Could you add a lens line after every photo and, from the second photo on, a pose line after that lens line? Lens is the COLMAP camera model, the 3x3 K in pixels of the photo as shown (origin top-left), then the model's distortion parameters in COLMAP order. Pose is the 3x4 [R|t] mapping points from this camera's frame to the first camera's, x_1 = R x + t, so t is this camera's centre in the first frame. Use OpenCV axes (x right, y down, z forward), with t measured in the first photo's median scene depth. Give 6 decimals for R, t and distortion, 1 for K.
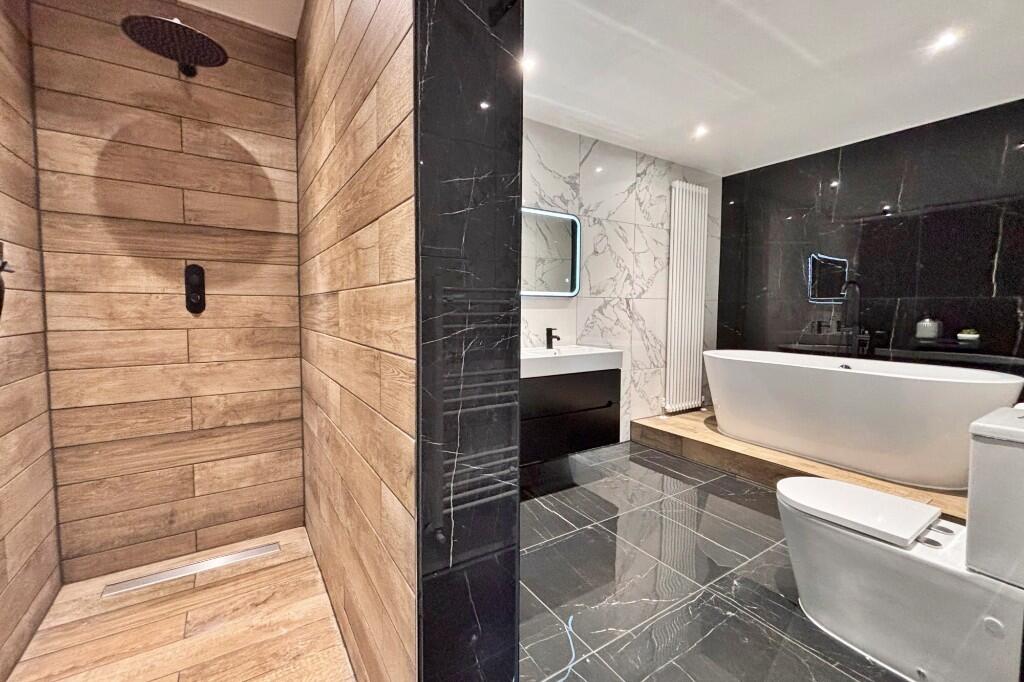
lens RADIAL K [[409.2, 0, 508.2], [0, 409.2, 333.1], [0, 0, 1]] dist [0.006732, -0.000845]
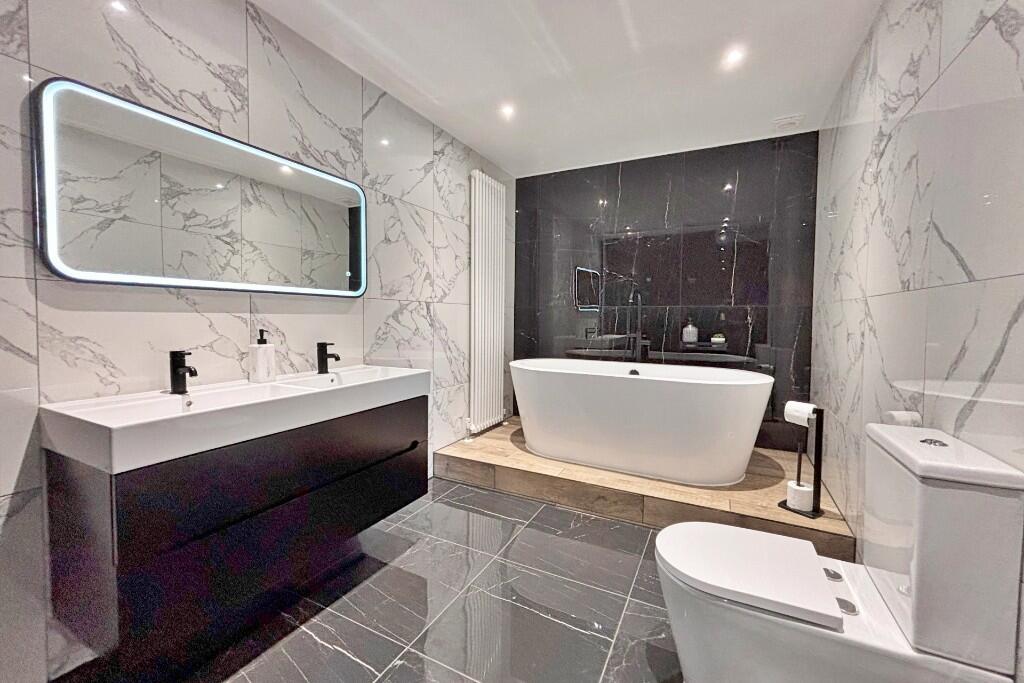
lens RADIAL K [[409.2, 0, 508.2], [0, 409.2, 333.6], [0, 0, 1]] dist [0.006732, -0.000845]
pose [[0.864758, -0.018605, 0.501845, 0.023896], [0.026712, 0.999603, -0.008971, -0.011690], [-0.501479, 0.021163, 0.864911, 0.229924]]
